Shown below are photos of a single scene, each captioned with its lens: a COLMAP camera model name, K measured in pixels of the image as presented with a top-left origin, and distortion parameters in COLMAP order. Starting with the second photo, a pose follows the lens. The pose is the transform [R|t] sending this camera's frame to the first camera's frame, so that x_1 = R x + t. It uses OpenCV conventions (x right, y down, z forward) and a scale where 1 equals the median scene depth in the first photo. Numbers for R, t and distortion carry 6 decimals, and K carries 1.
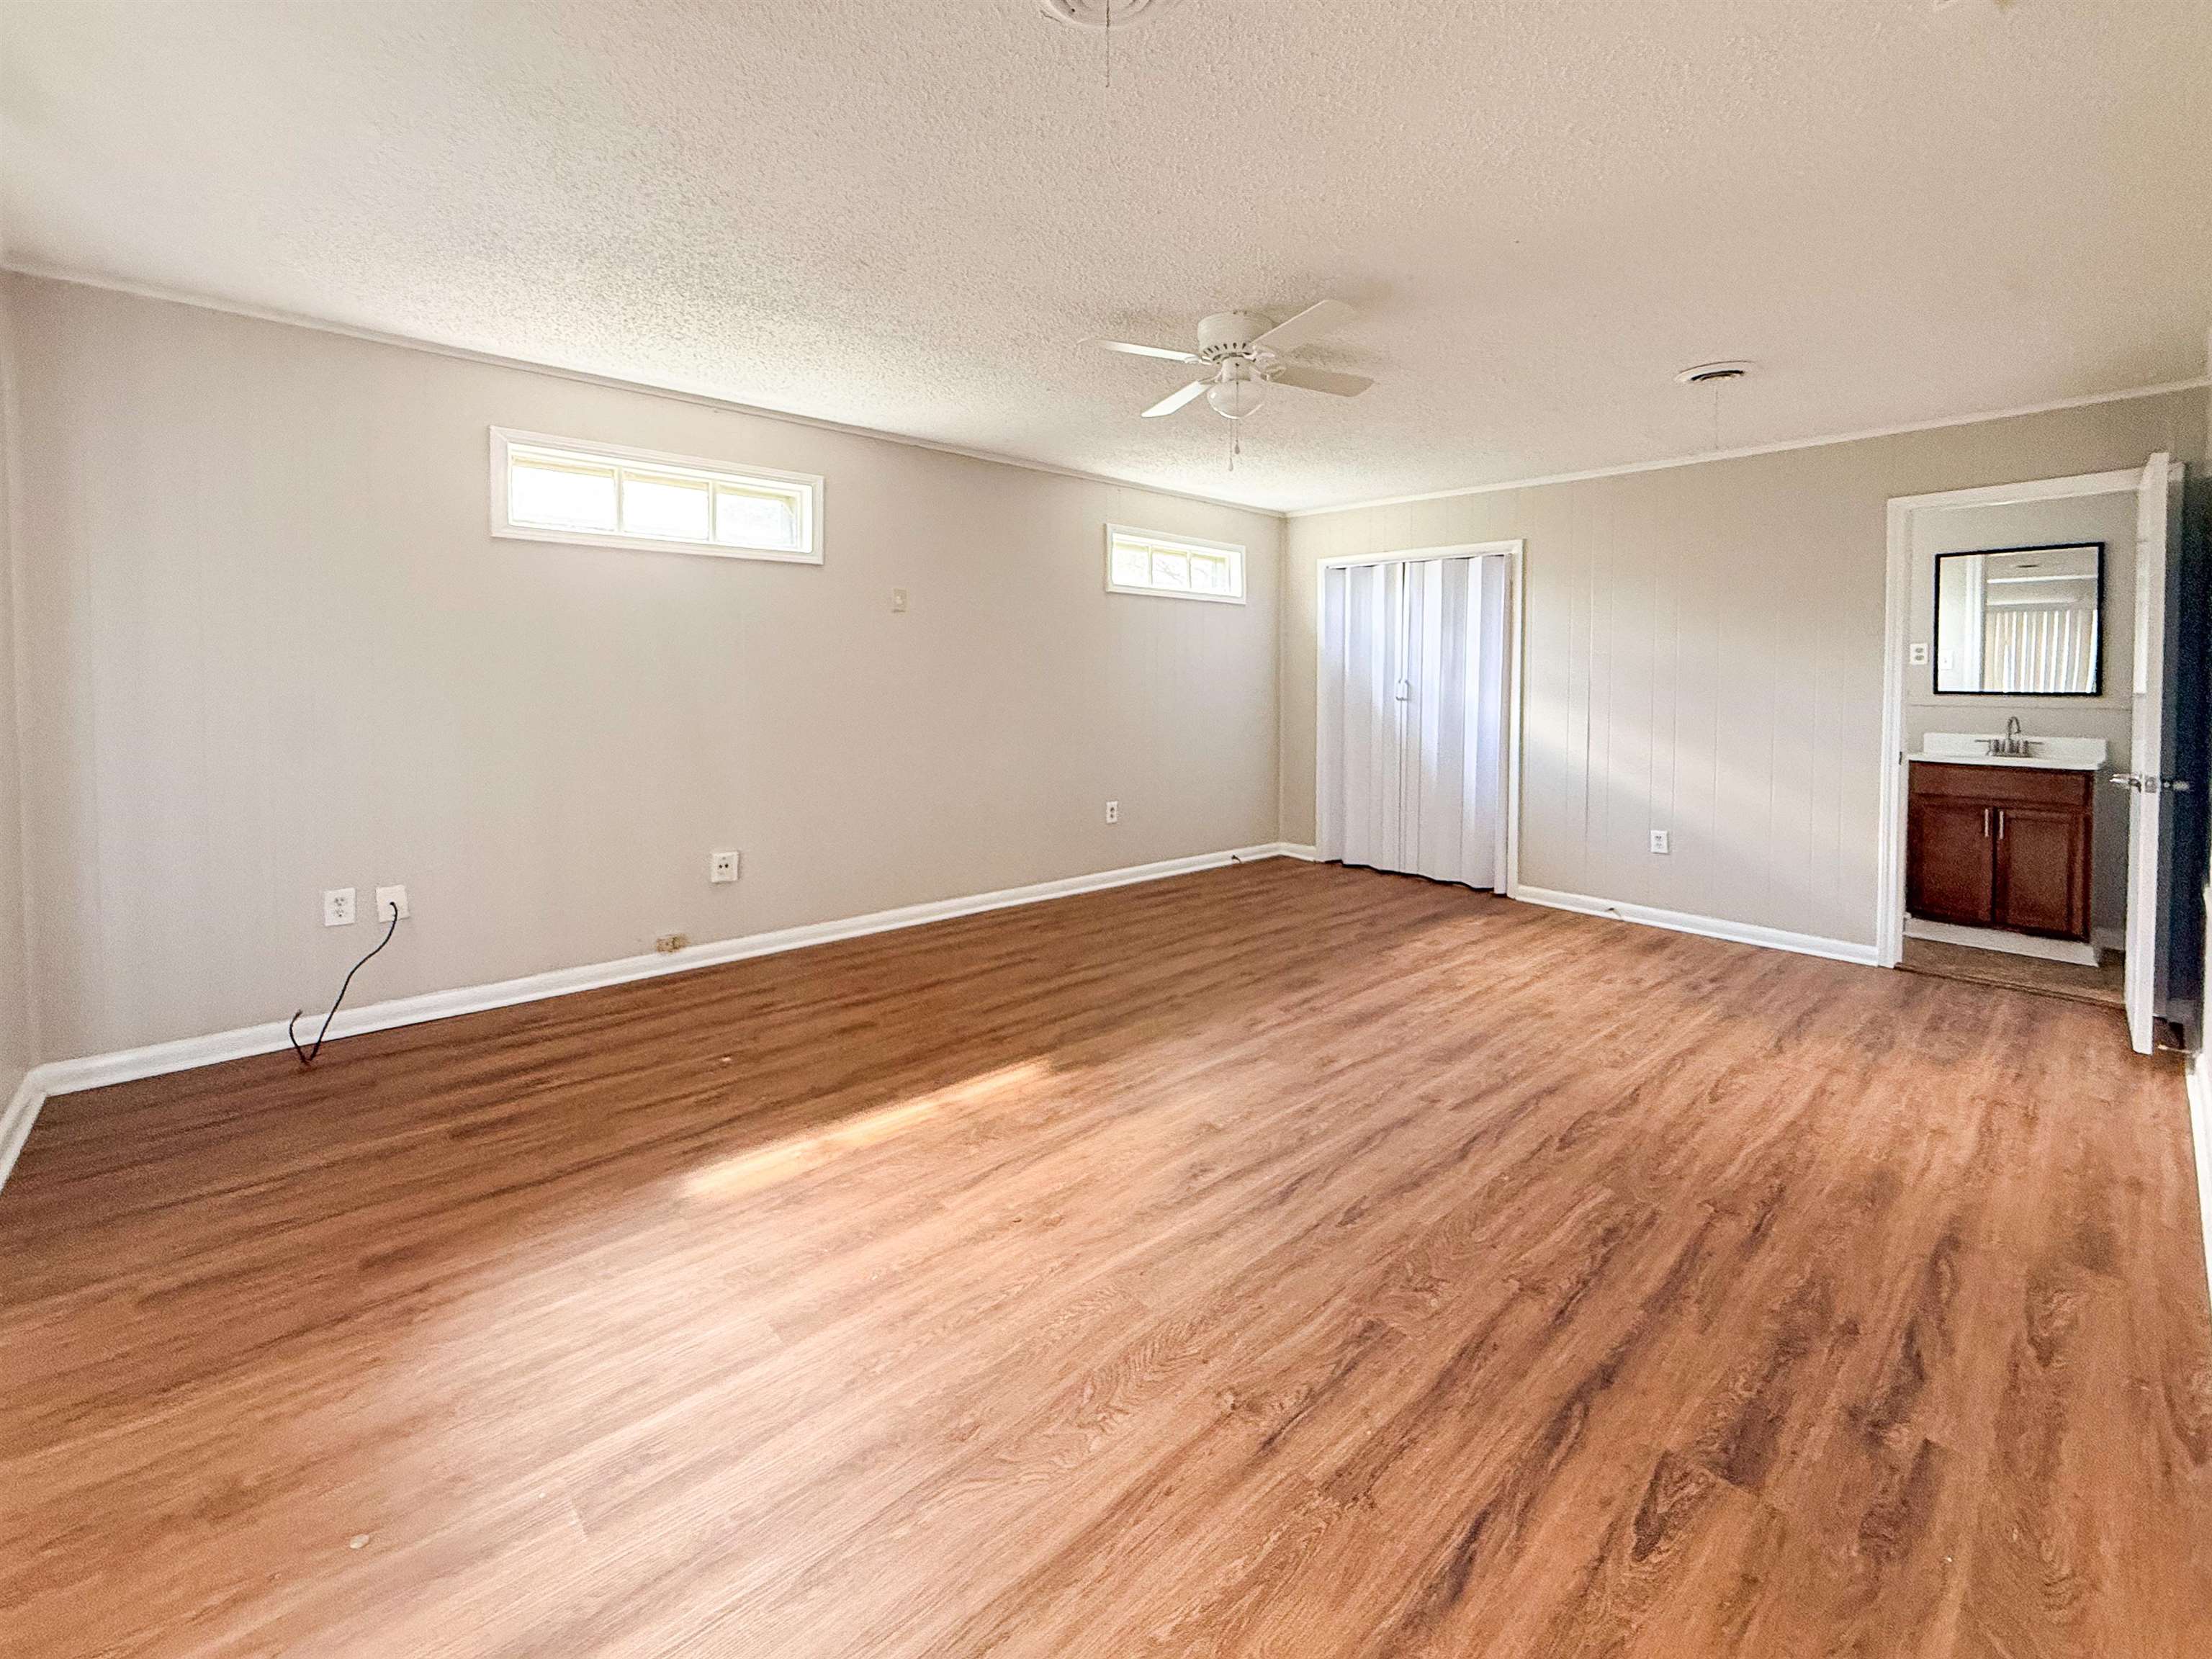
lens RADIAL K [[932.6, 0, 1063.3], [0, 932.6, 822.5], [0, 0, 1]] dist [0.000550, -0.003721]
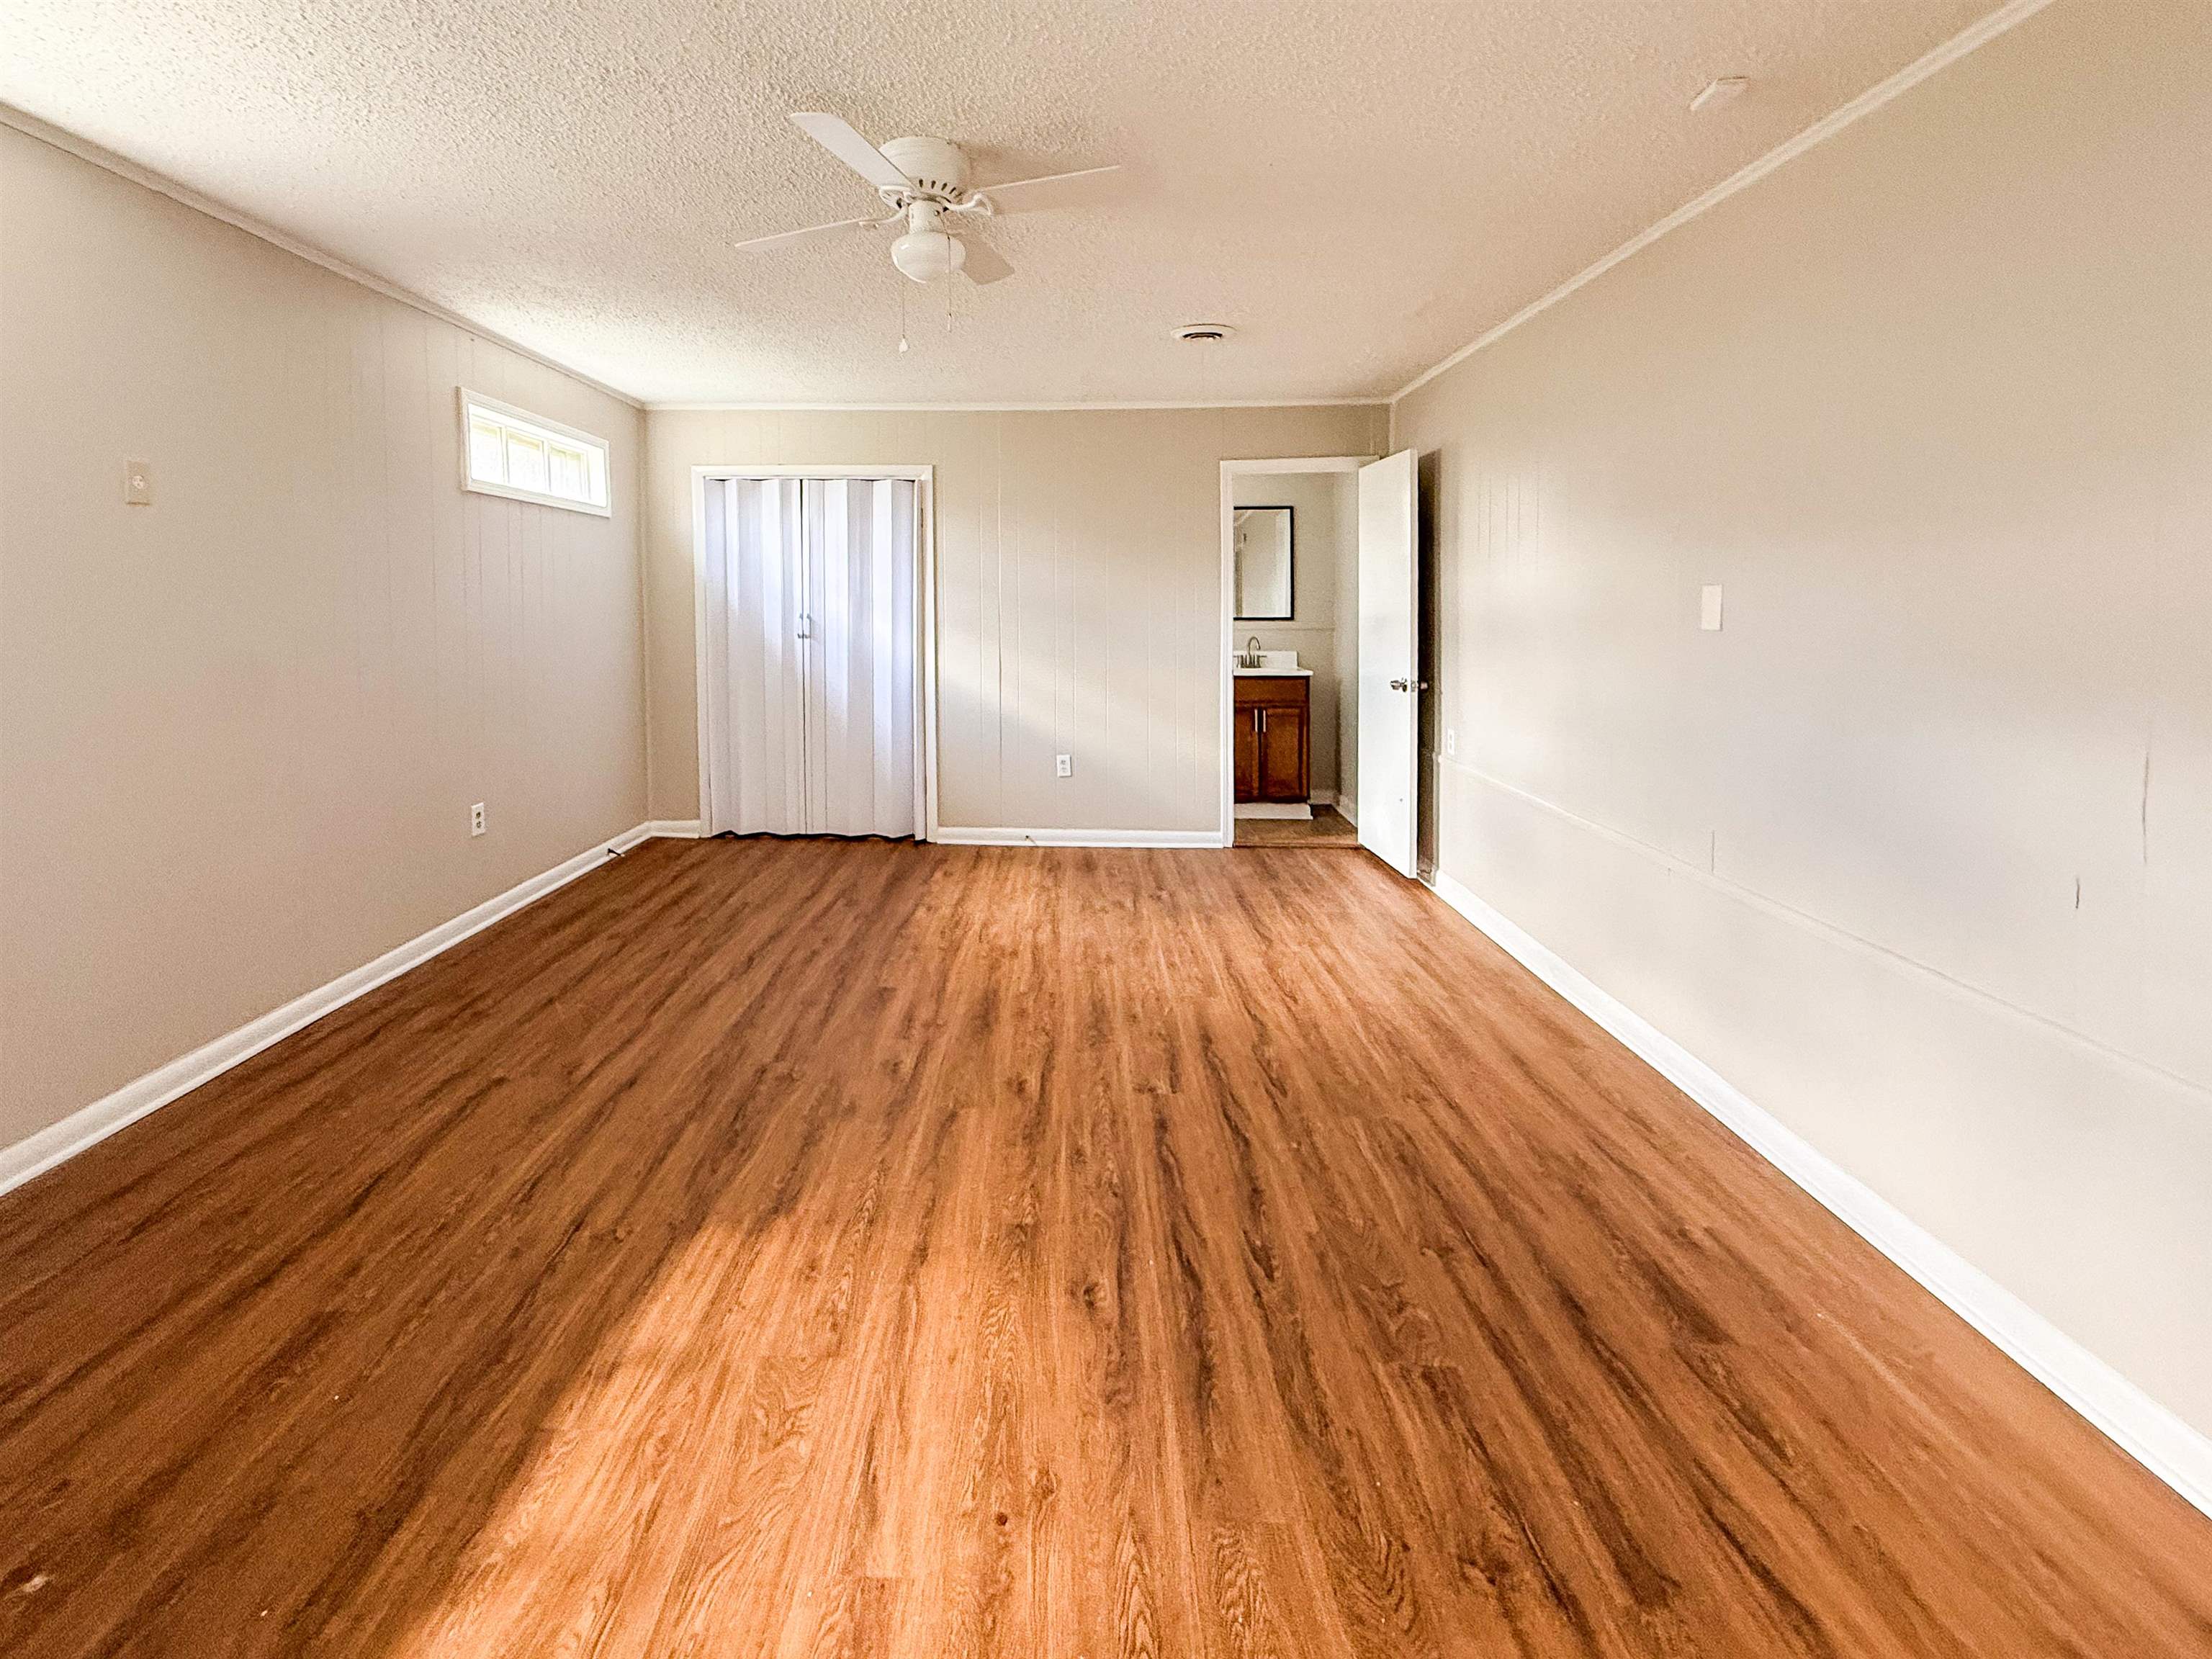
lens RADIAL K [[989.3, 0, 976.2], [0, 989.3, 817.0], [0, 0, 1]] dist [0.001897, -0.000190]
pose [[0.690671, -0.162755, 0.704617, -0.278286], [0.117004, 0.986657, 0.113214, -0.074723], [-0.713641, 0.004249, 0.700498, 0.327141]]
